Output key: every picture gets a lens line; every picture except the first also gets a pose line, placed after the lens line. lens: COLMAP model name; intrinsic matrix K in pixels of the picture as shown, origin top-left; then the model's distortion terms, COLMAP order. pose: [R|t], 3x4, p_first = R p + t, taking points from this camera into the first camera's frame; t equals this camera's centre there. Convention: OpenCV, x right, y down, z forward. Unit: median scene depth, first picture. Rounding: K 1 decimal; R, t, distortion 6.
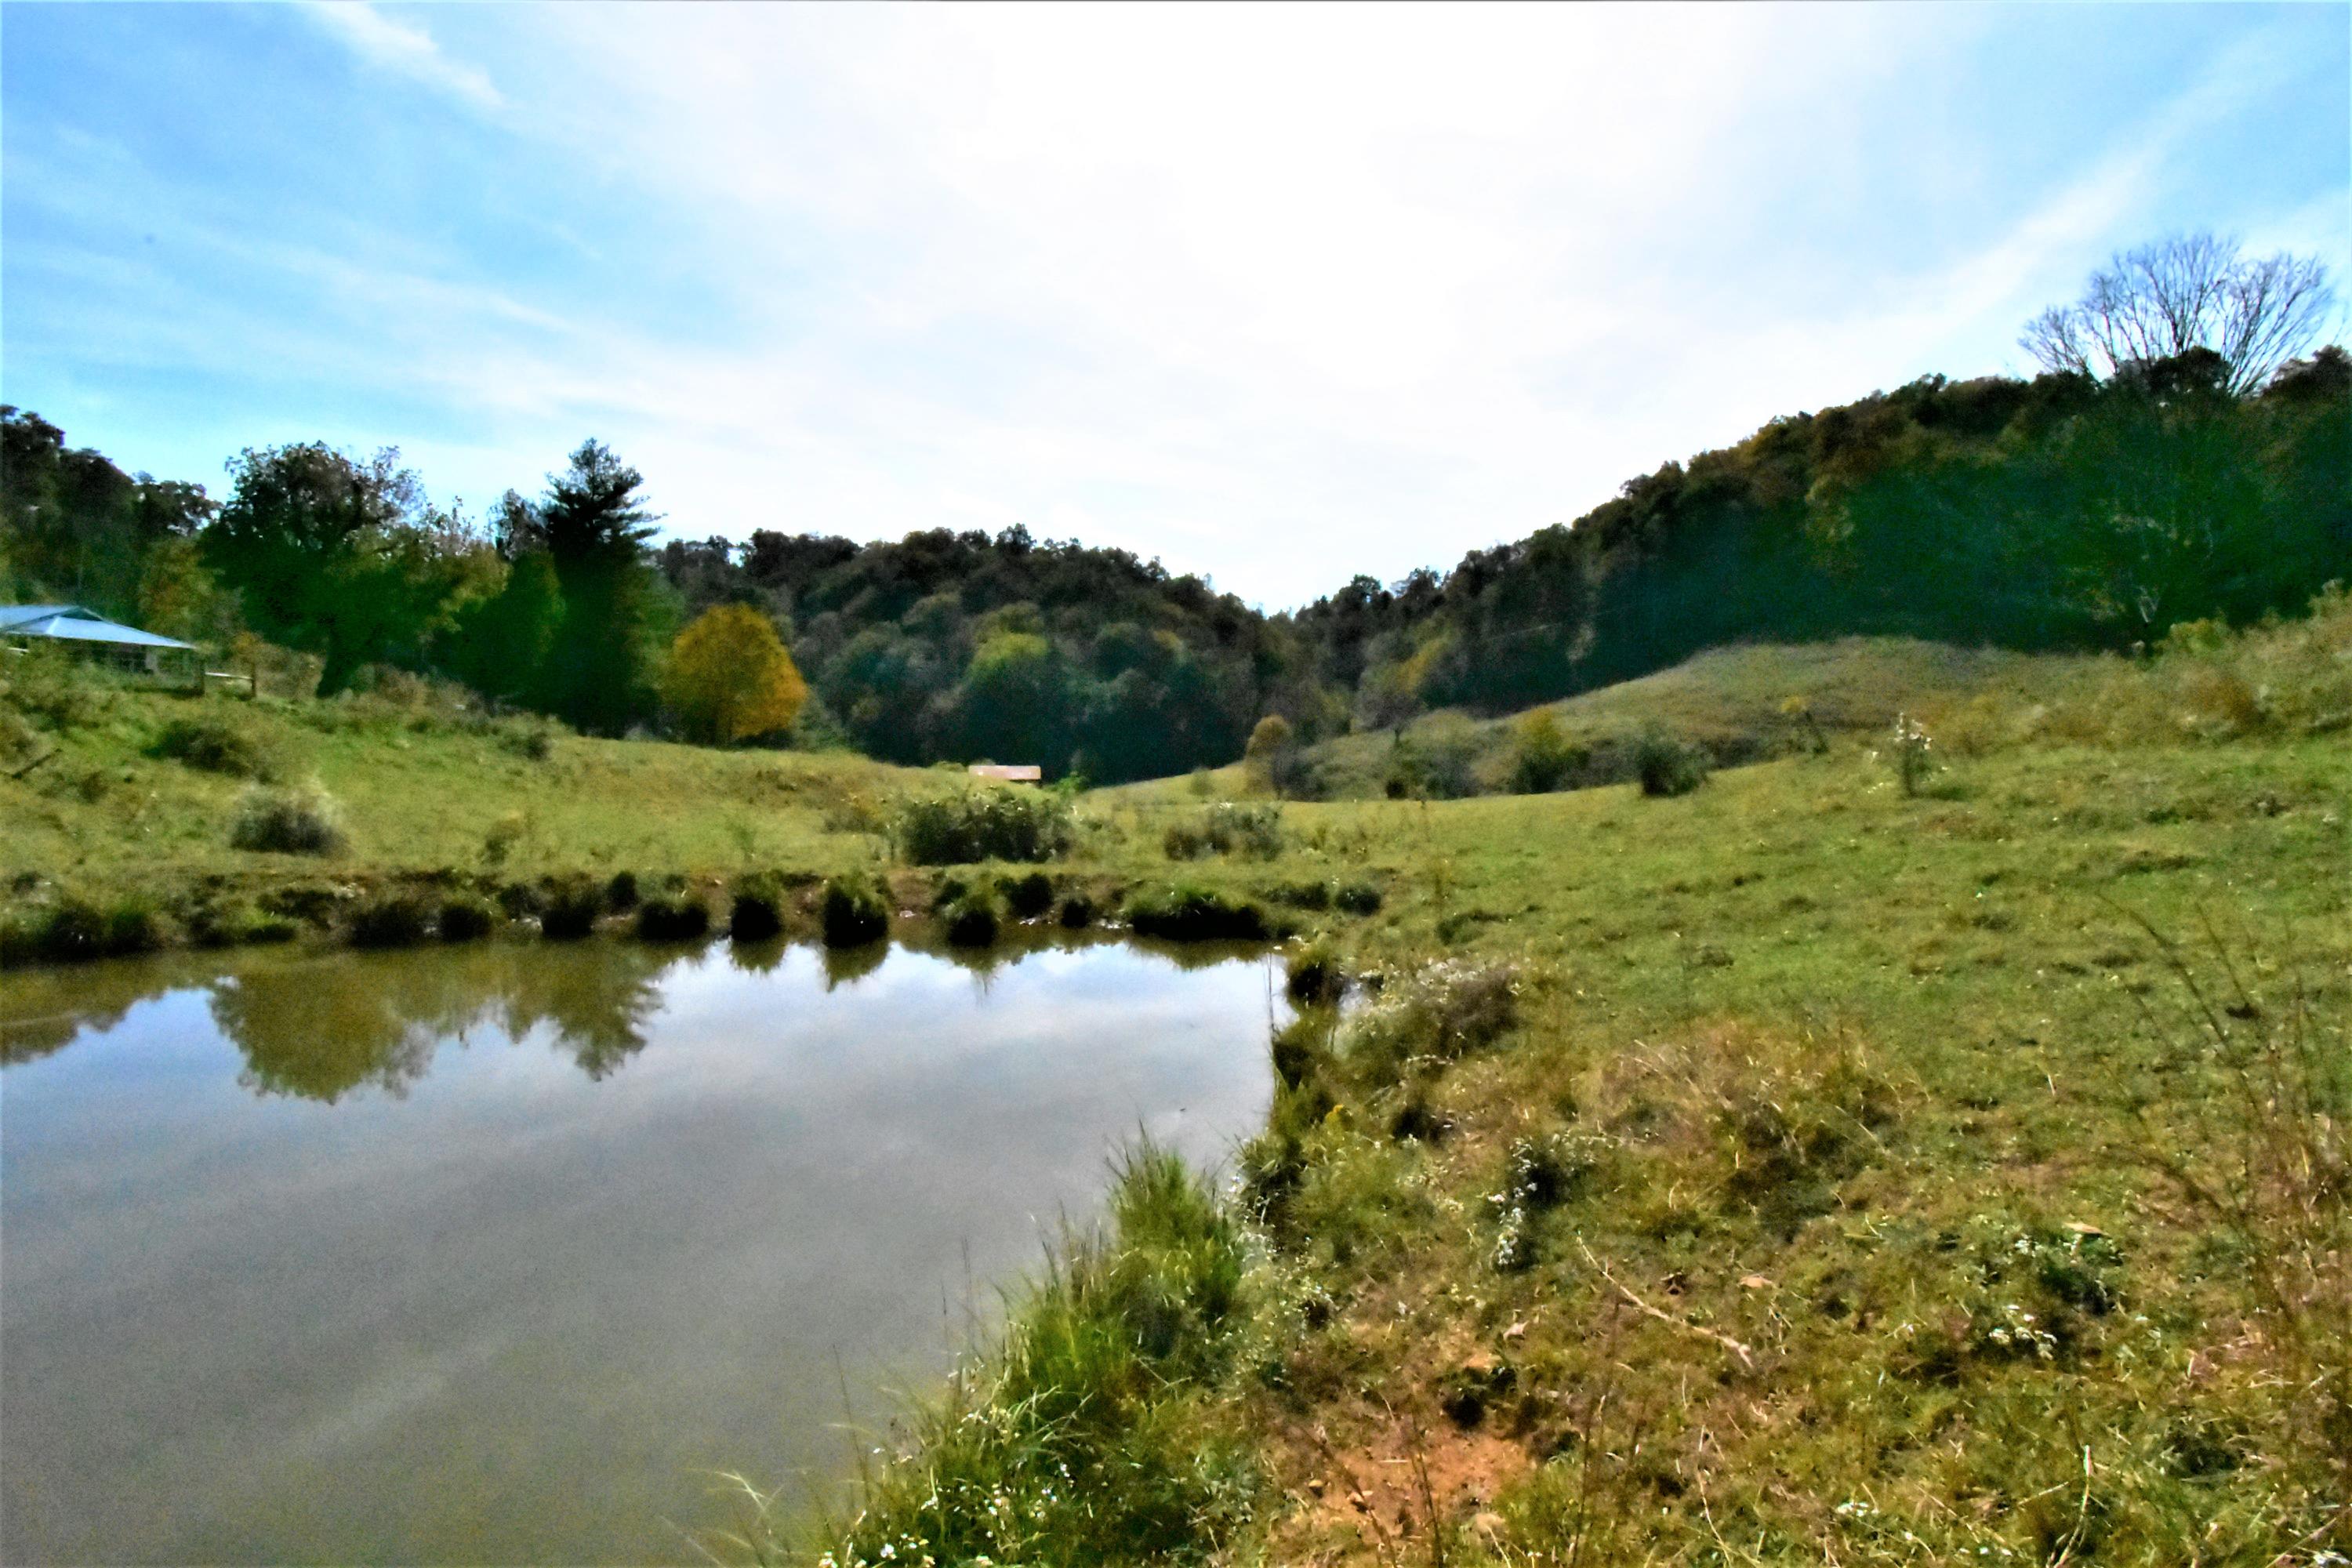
lens RADIAL K [[1010.6, 0, 1172.1], [0, 1010.6, 791.9], [0, 0, 1]] dist [-0.008967, -0.010937]
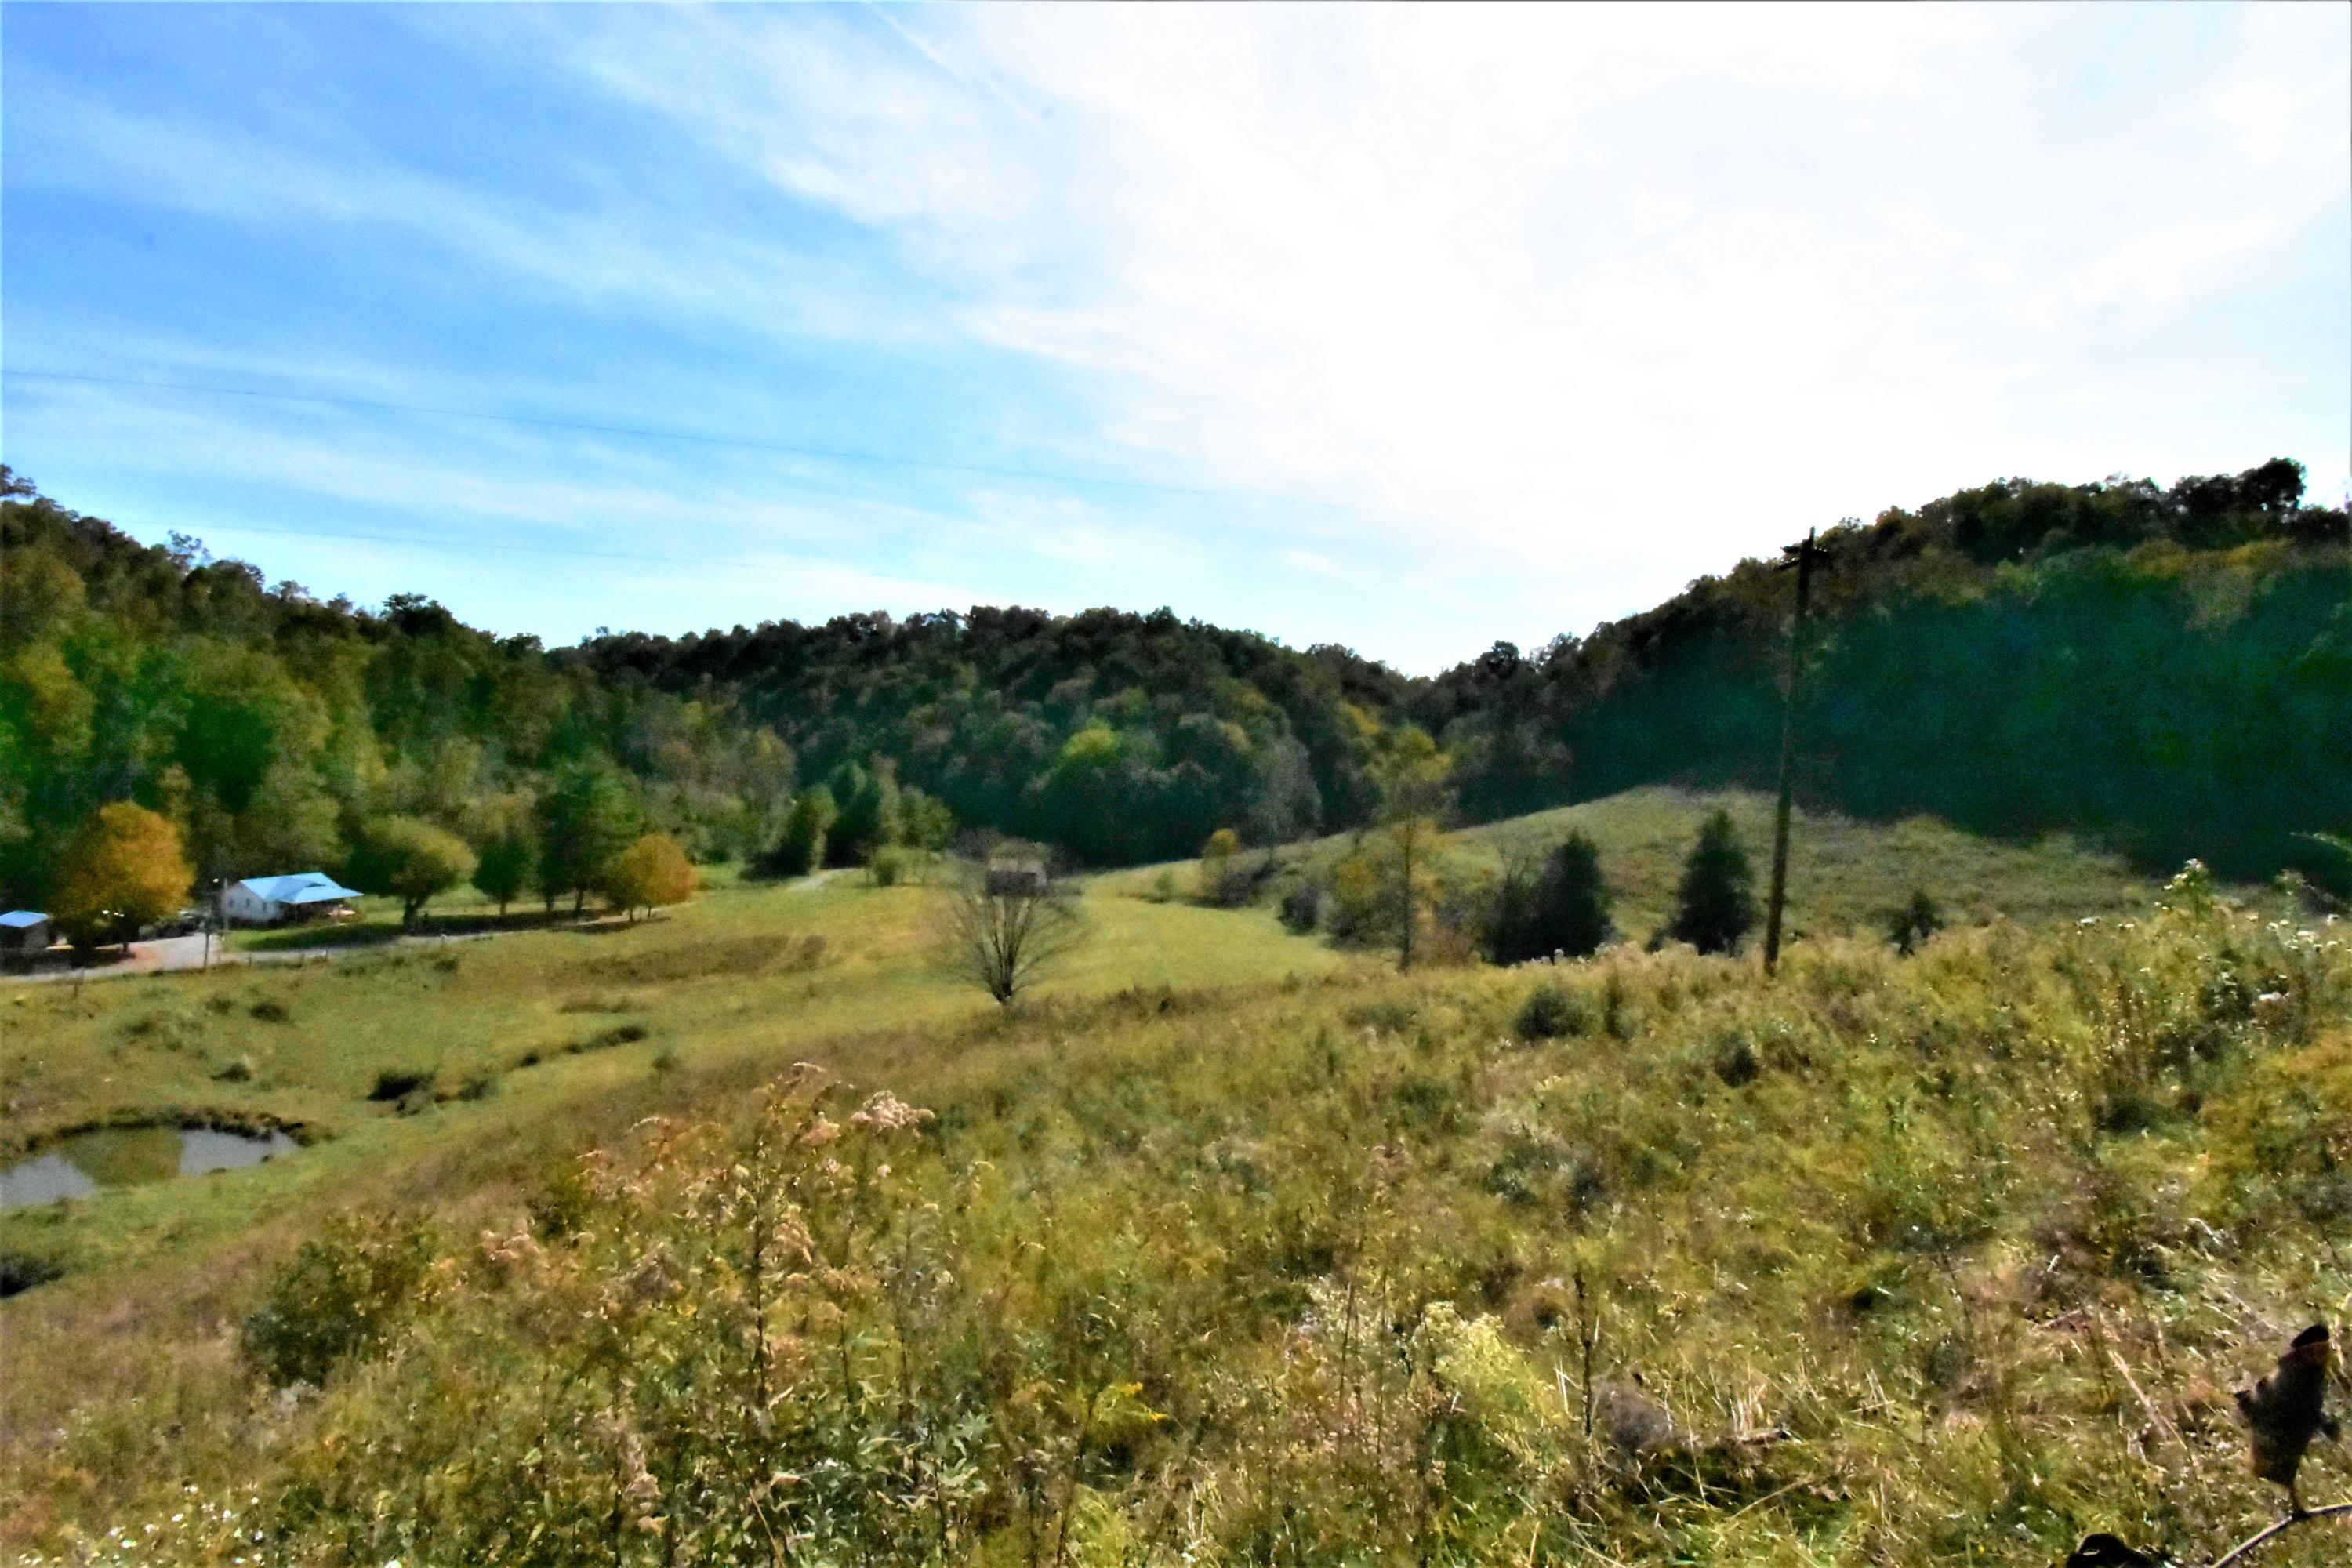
lens RADIAL K [[1007.1, 0, 1194.7], [0, 1007.1, 816.2], [0, 0, 1]] dist [-0.010497, -0.008909]
pose [[0.960279, 0.044003, -0.275550, 0.279749], [-0.036888, 0.998840, 0.030951, -0.089442], [0.276592, -0.019557, 0.960788, -0.120665]]
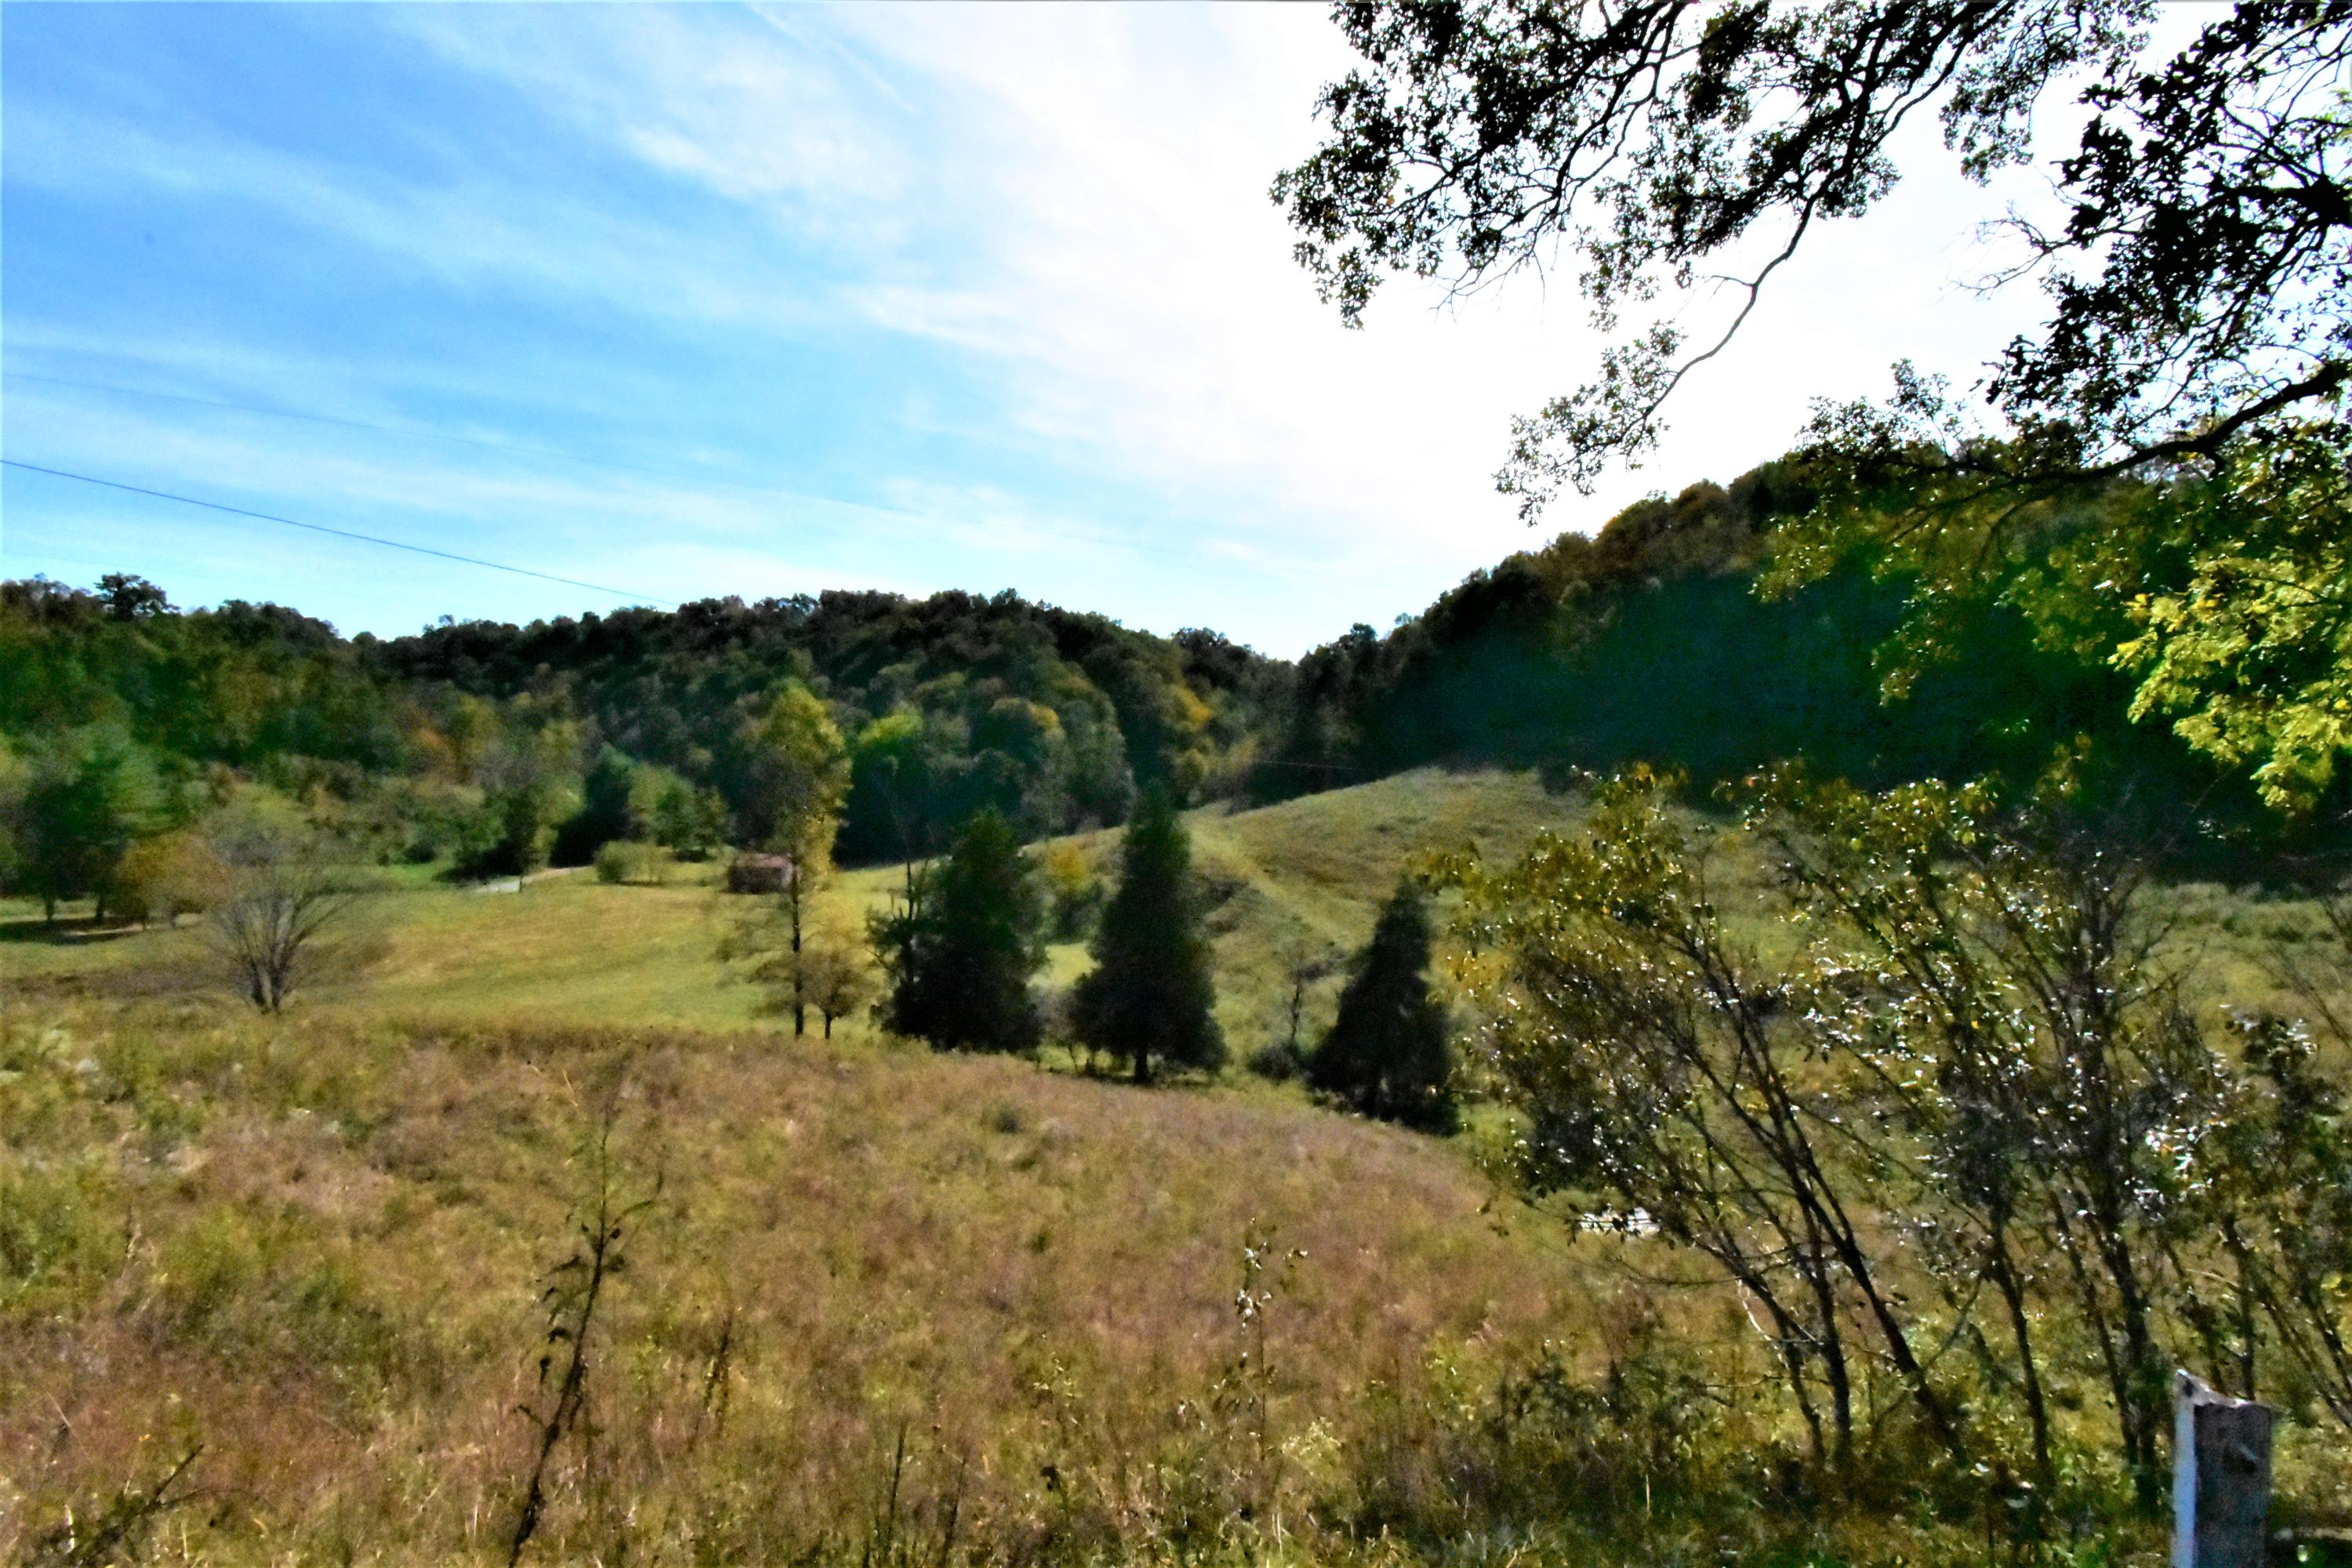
lens RADIAL K [[1010.6, 0, 1195.0], [0, 1010.6, 790.6], [0, 0, 1]] dist [-0.008967, -0.010937]
pose [[0.973406, 0.027755, -0.227400, 0.413032], [-0.025579, 0.999595, 0.012511, -0.088963], [0.227655, -0.006362, 0.973721, -0.032234]]
